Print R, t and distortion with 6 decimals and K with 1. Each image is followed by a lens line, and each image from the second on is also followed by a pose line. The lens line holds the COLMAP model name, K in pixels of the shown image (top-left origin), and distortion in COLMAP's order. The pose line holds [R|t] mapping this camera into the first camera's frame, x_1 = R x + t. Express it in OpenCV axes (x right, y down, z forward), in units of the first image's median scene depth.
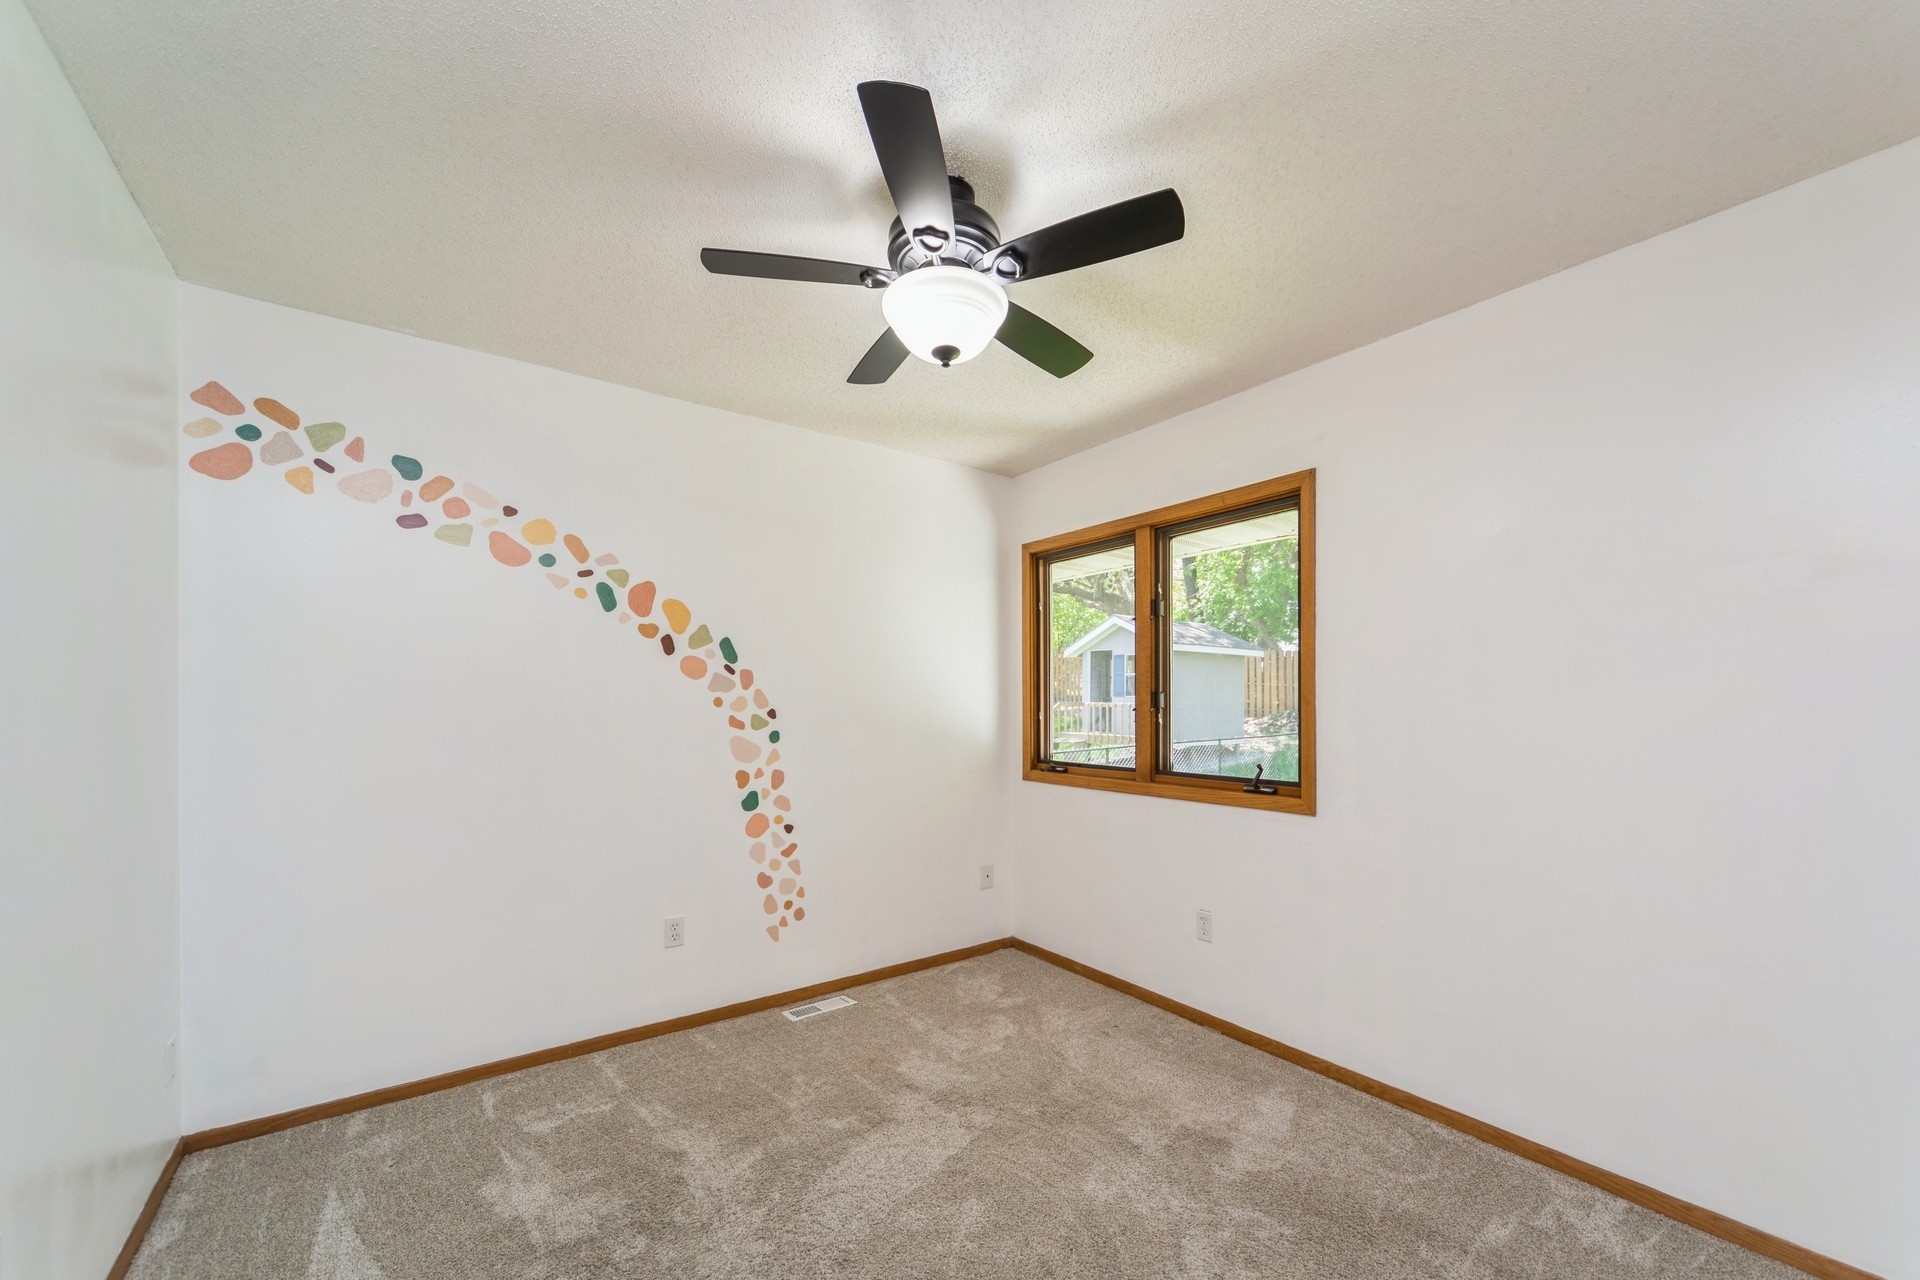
lens RADIAL K [[721.9, 0, 967.1], [0, 721.9, 710.0], [0, 0, 1]] dist [-0.002782, 0.001588]
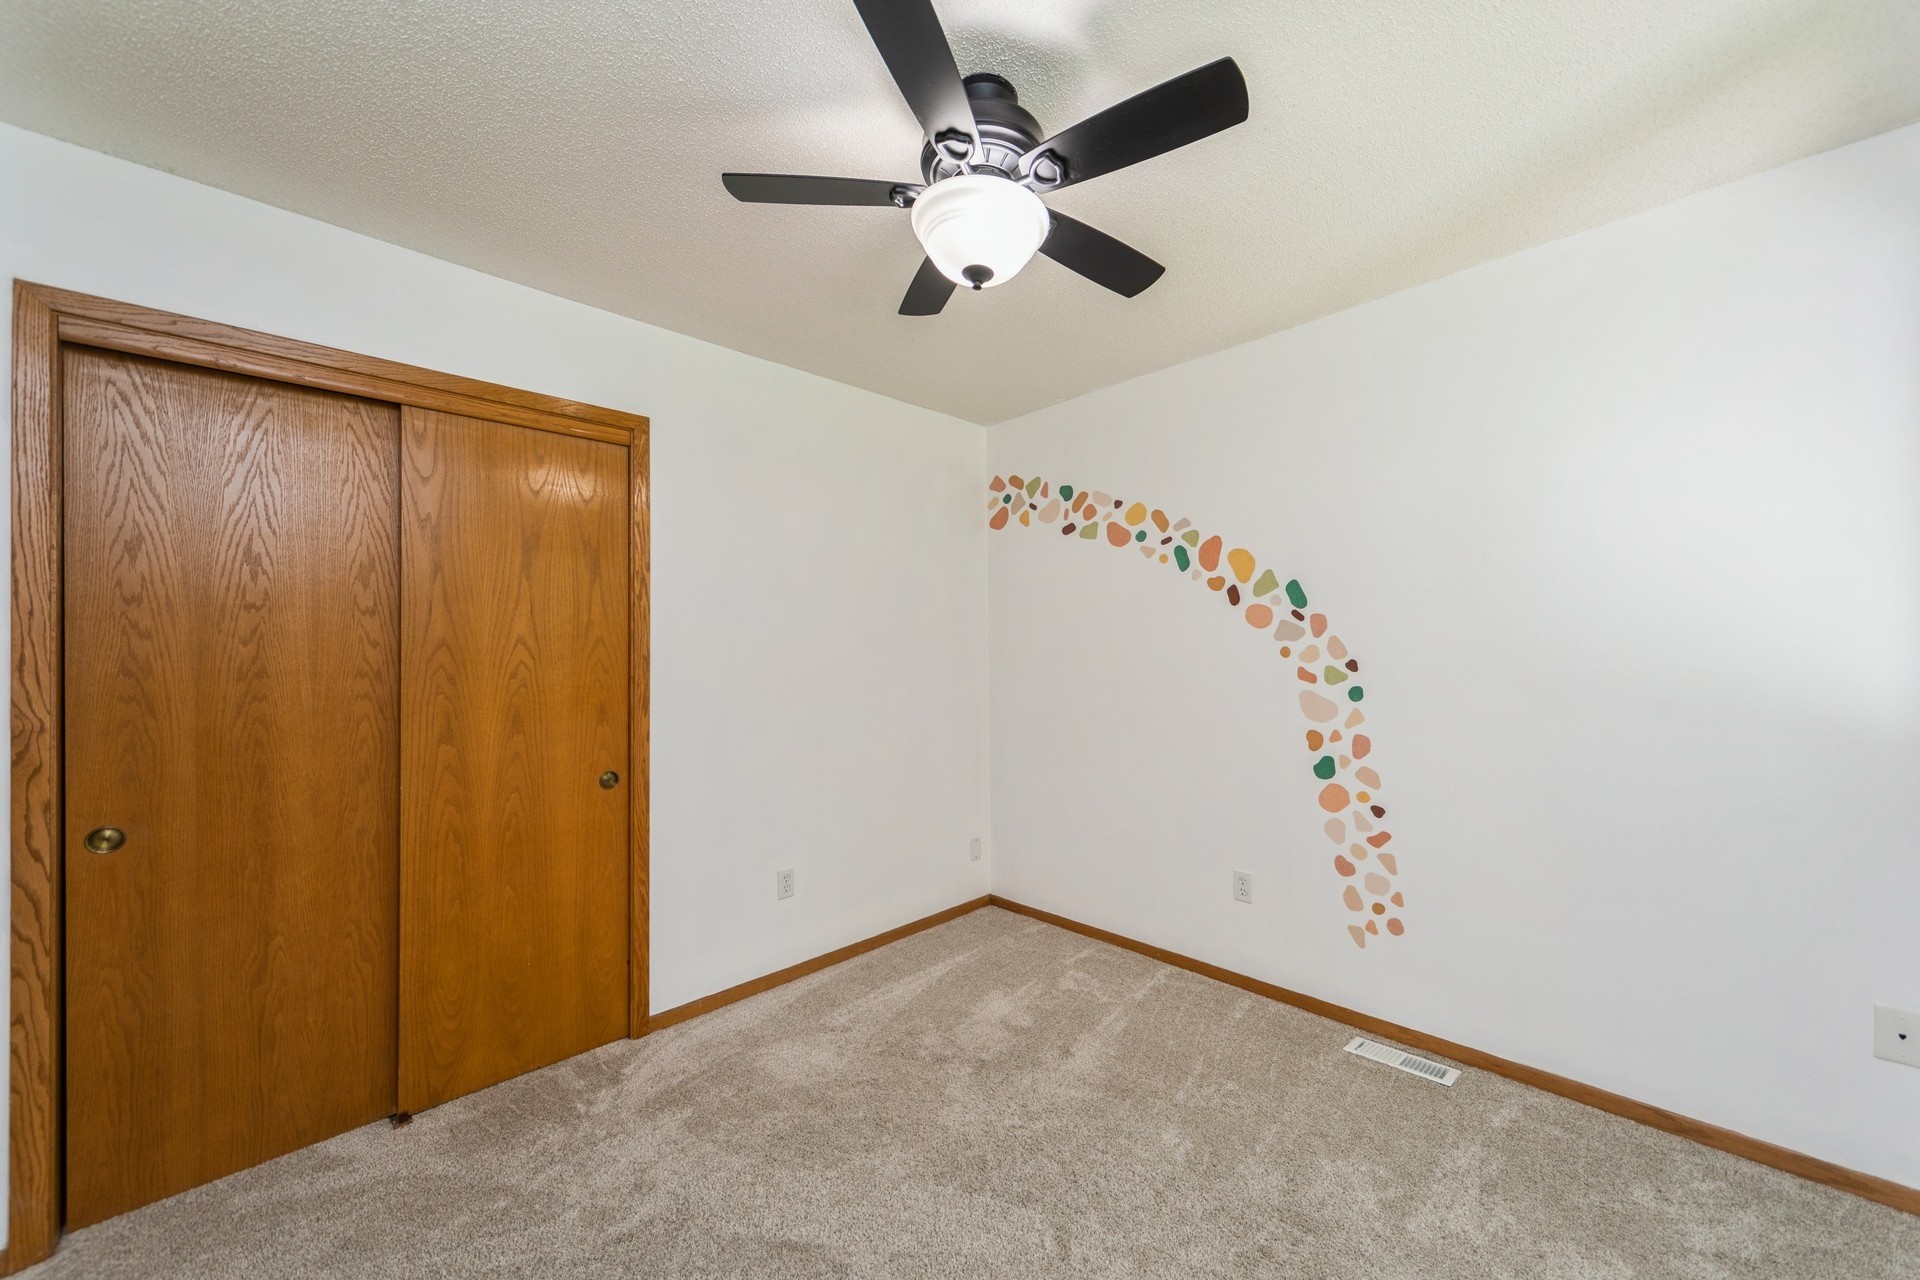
lens RADIAL K [[721.9, 0, 971.4], [0, 721.9, 642.8], [0, 0, 1]] dist [-0.002782, 0.001588]
pose [[0.147510, -0.015125, -0.988945, 0.490665], [0.005984, 0.999878, -0.014400, -0.011742], [0.989042, -0.003794, 0.147583, 0.466185]]
